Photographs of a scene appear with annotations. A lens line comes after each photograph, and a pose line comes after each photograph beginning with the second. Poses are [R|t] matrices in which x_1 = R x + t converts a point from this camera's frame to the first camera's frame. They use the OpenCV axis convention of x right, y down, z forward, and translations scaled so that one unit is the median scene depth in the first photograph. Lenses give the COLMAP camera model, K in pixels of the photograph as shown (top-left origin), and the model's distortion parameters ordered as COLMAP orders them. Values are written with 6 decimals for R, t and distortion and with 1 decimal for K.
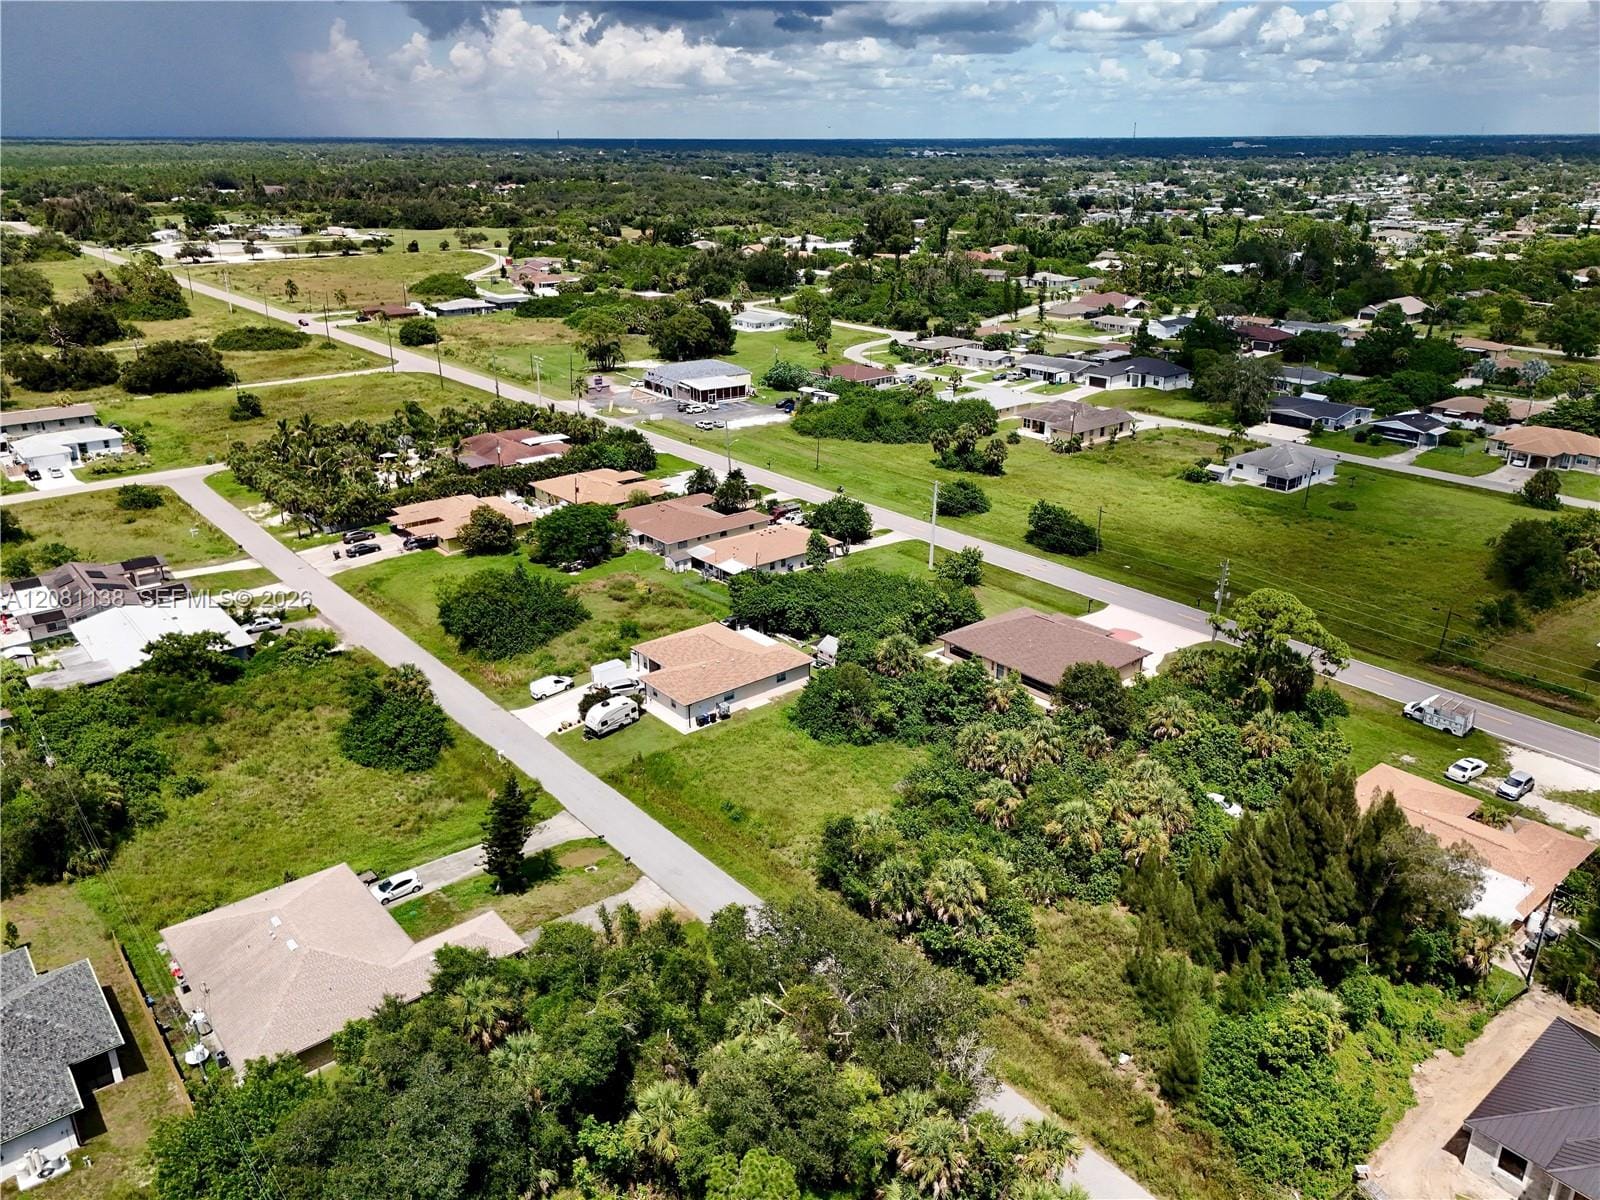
lens RADIAL K [[1178.1, 0, 801.6], [0, 1178.1, 598.7], [0, 0, 1]] dist [0.066596, -0.066192]
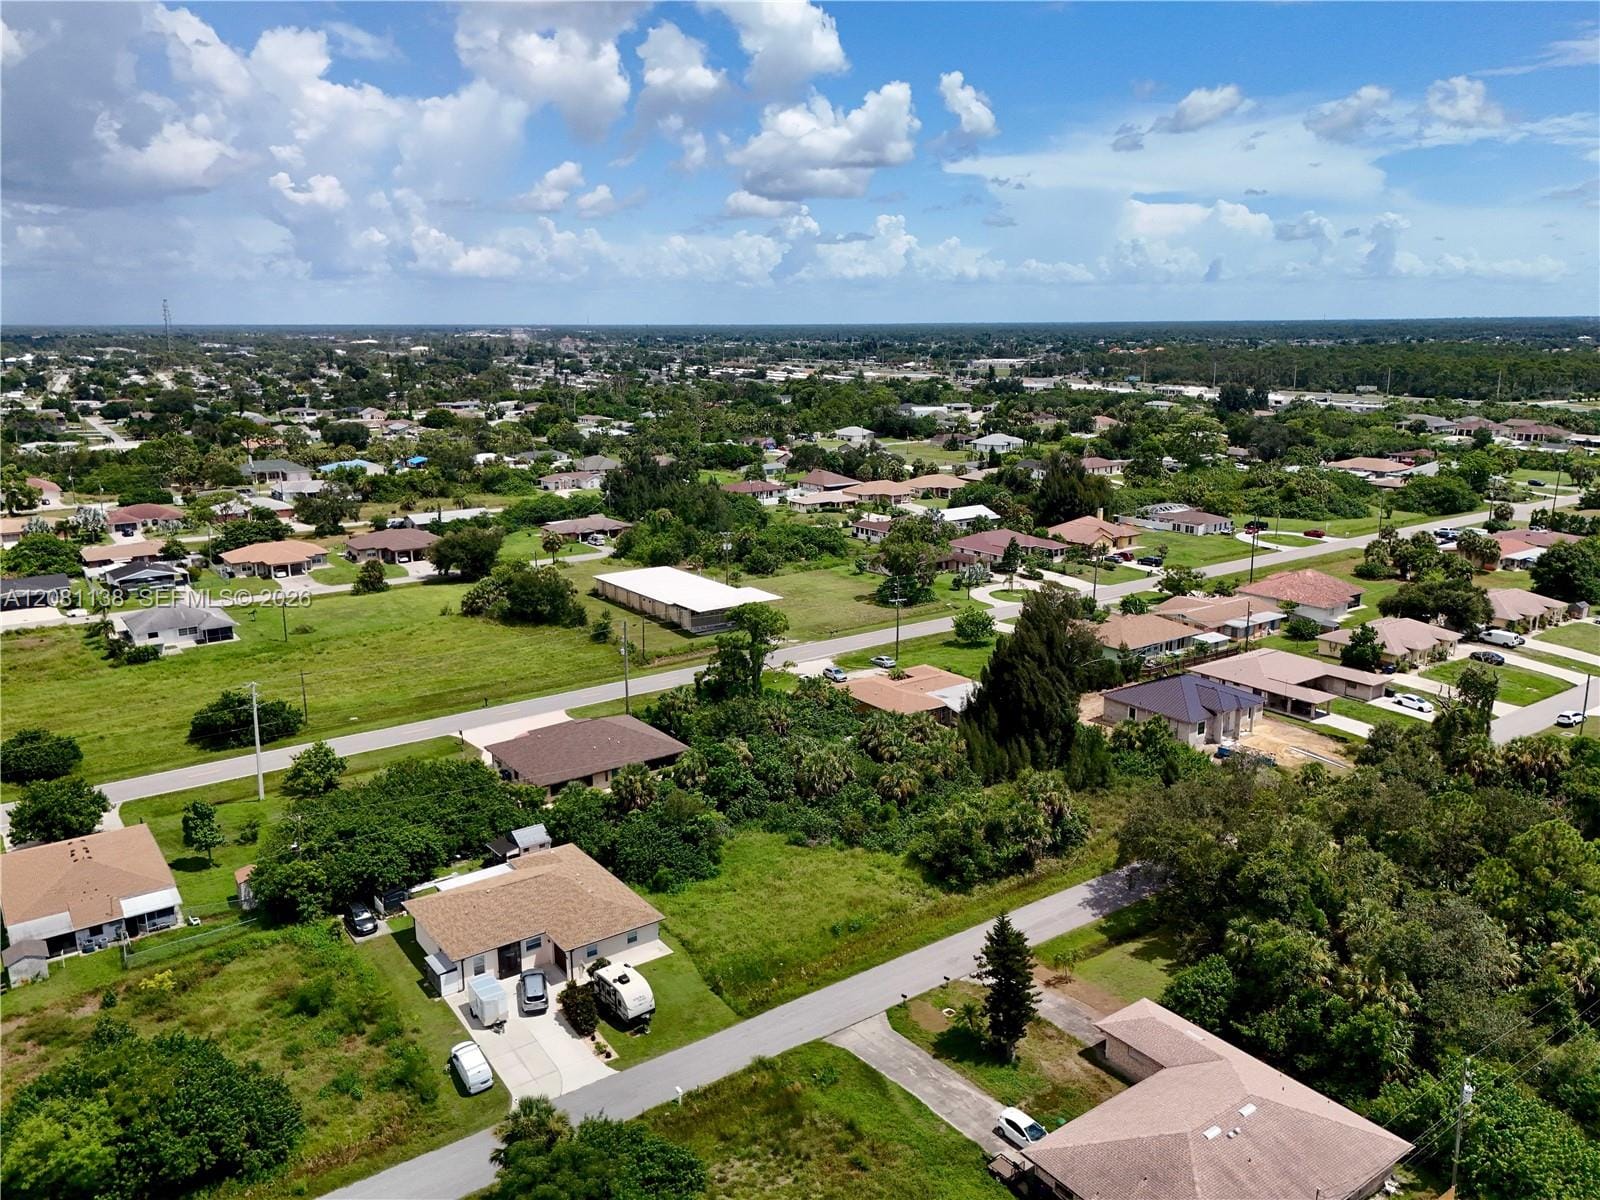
lens RADIAL K [[1188.7, 0, 796.2], [0, 1188.7, 606.4], [0, 0, 1]] dist [0.071242, -0.072235]
pose [[0.069264, -0.230906, 0.970508, -0.512922], [0.368683, 0.909894, 0.190172, -0.136940], [-0.926971, 0.344638, 0.148154, 0.448475]]
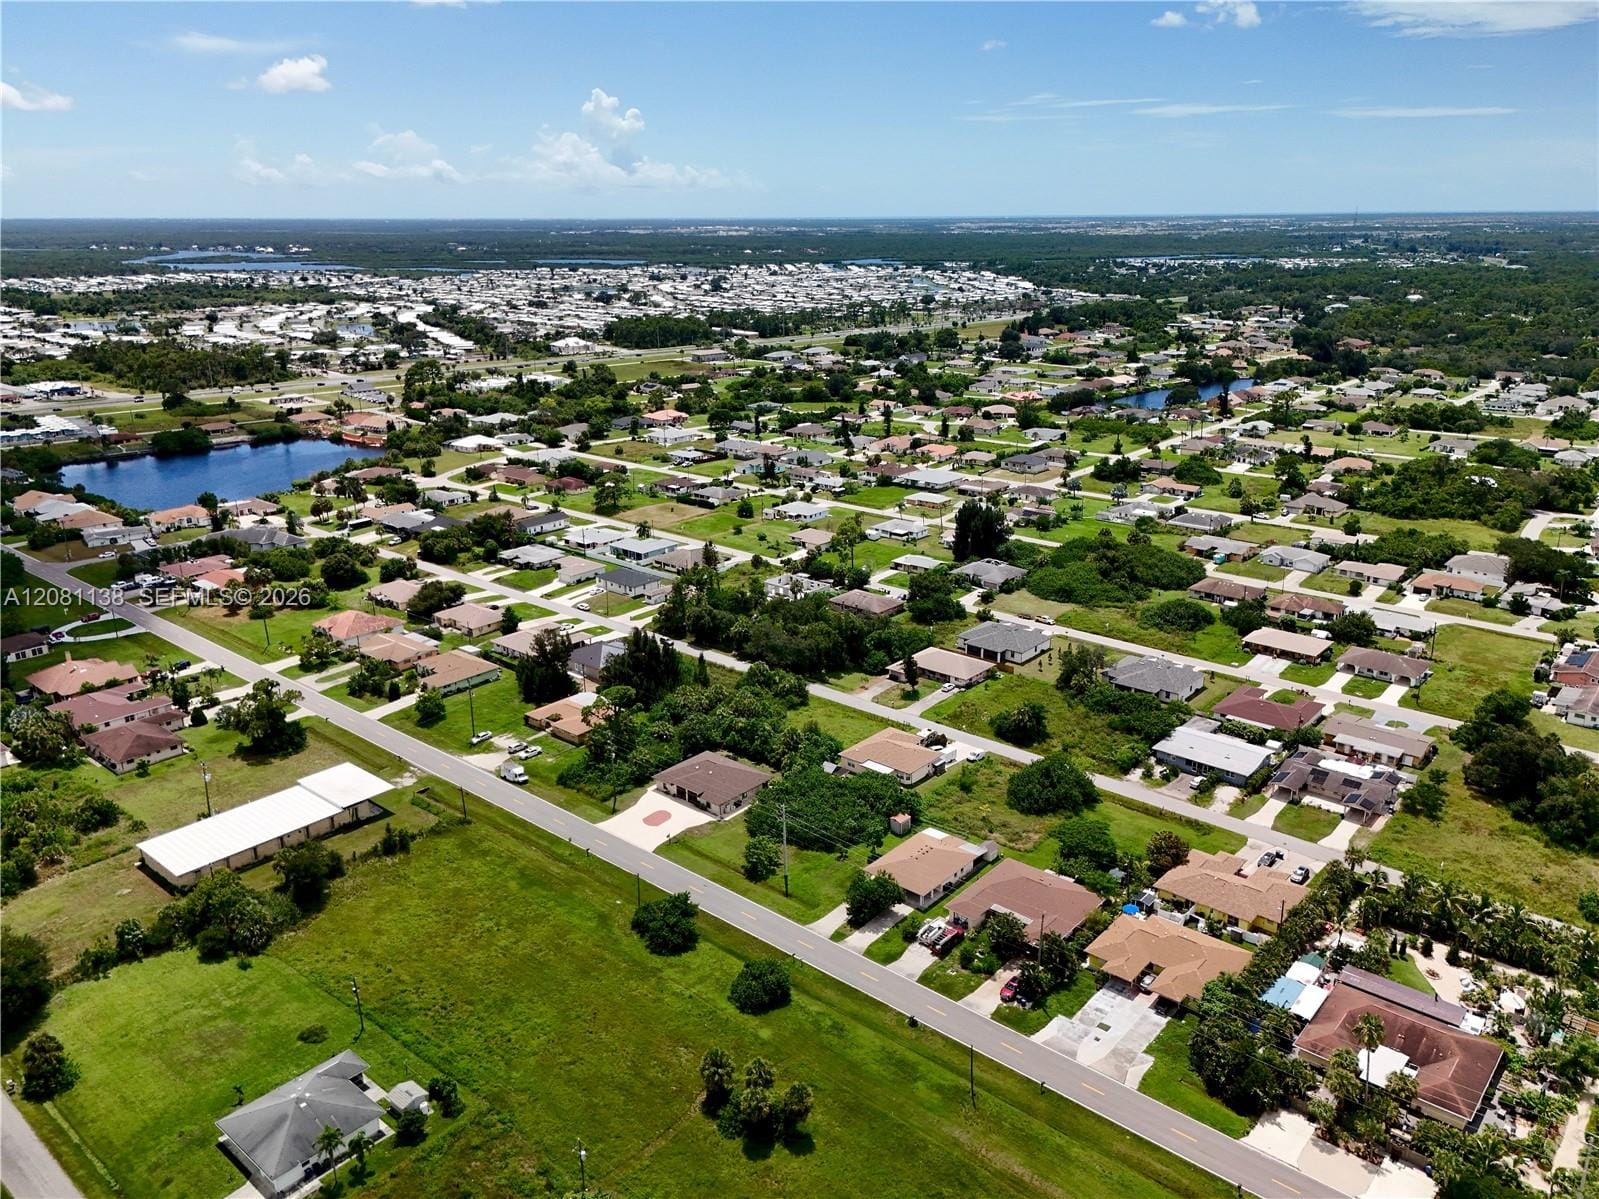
lens RADIAL K [[1177.3, 0, 801.1], [0, 1177.3, 598.2], [0, 0, 1]] dist [0.066596, -0.066192]
pose [[-0.985812, 0.055592, -0.158377, 0.232863], [-0.056880, 0.777090, 0.626814, -0.862896], [0.157919, 0.626929, -0.762903, 1.504935]]
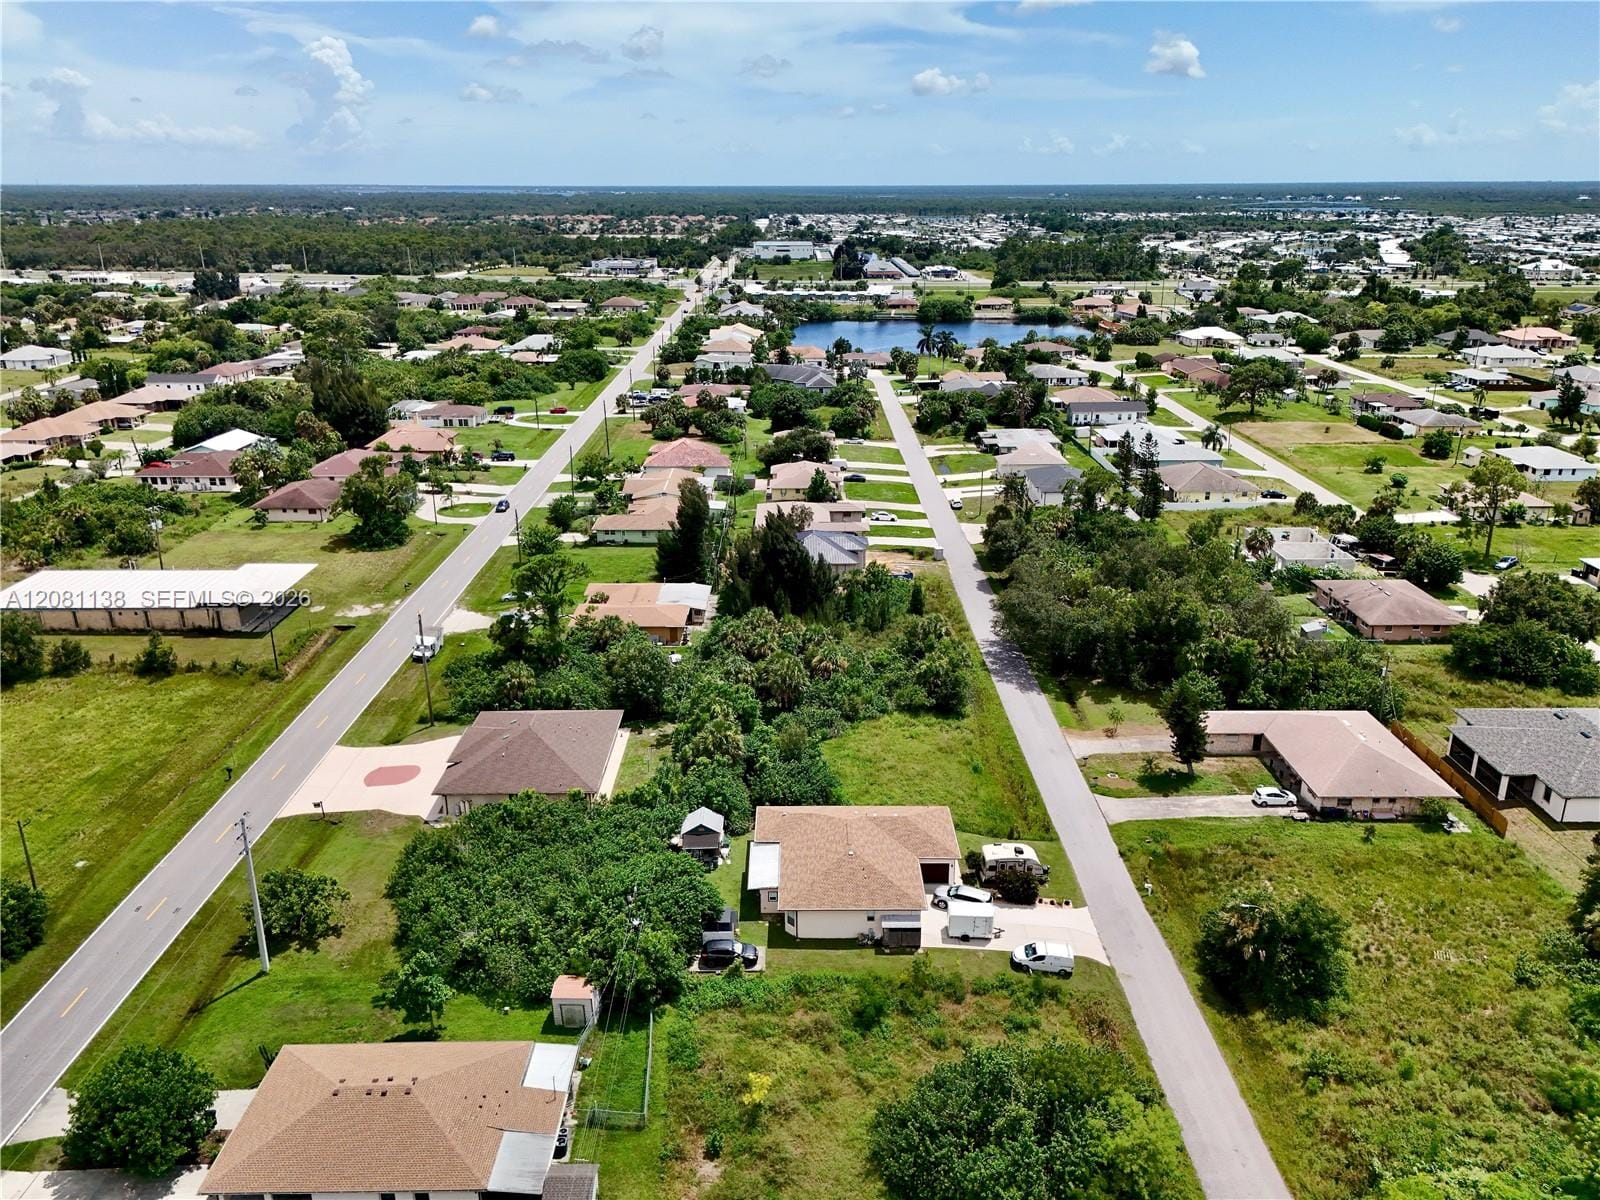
lens RADIAL K [[1173.3, 0, 804.1], [0, 1173.3, 599.3], [0, 0, 1]] dist [0.064289, -0.061013]
pose [[-0.773460, -0.208546, 0.598554, -0.323294], [0.232144, 0.785506, 0.573663, -0.358697], [-0.589803, 0.582656, -0.559145, 0.914312]]
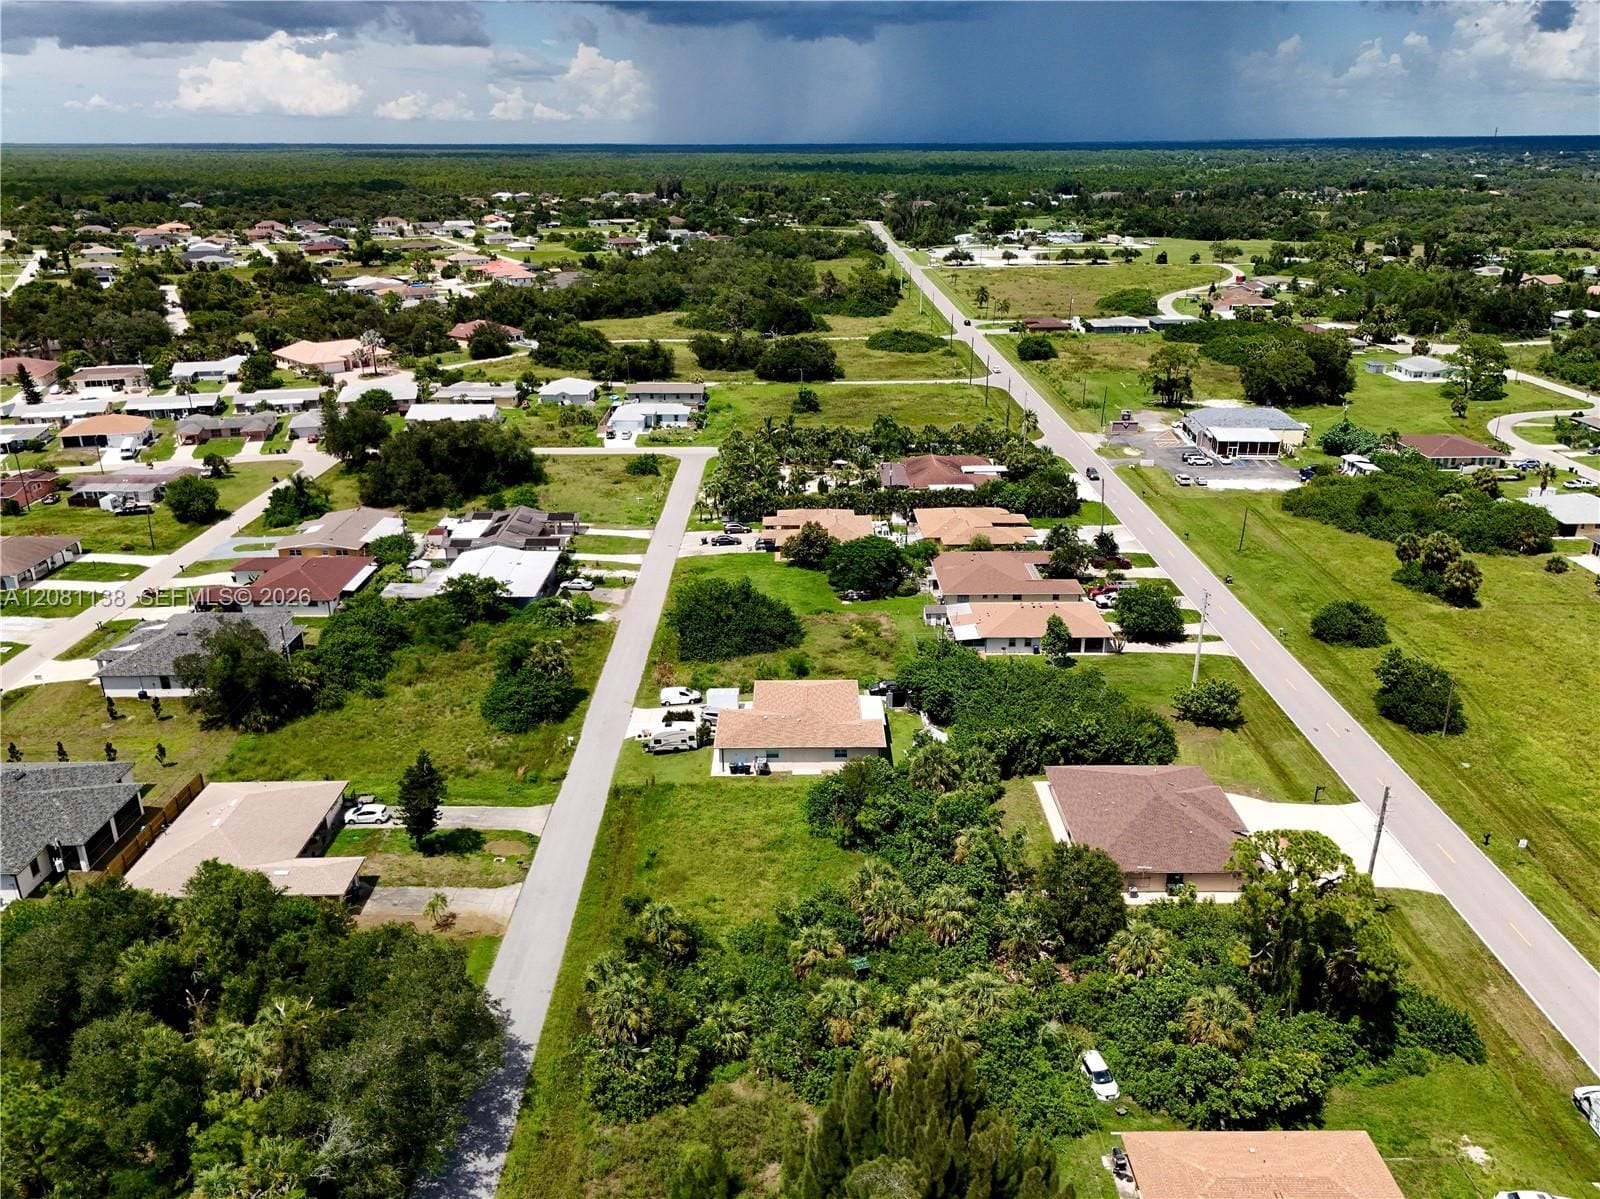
lens RADIAL K [[1198.3, 0, 802.0], [0, 1198.3, 598.3], [0, 0, 1]] dist [0.057167, -0.048909]
pose [[0.772112, 0.221621, -0.595590, 0.334523], [-0.225556, 0.971770, 0.069192, -0.075299], [0.594111, 0.080915, 0.800303, 0.133871]]
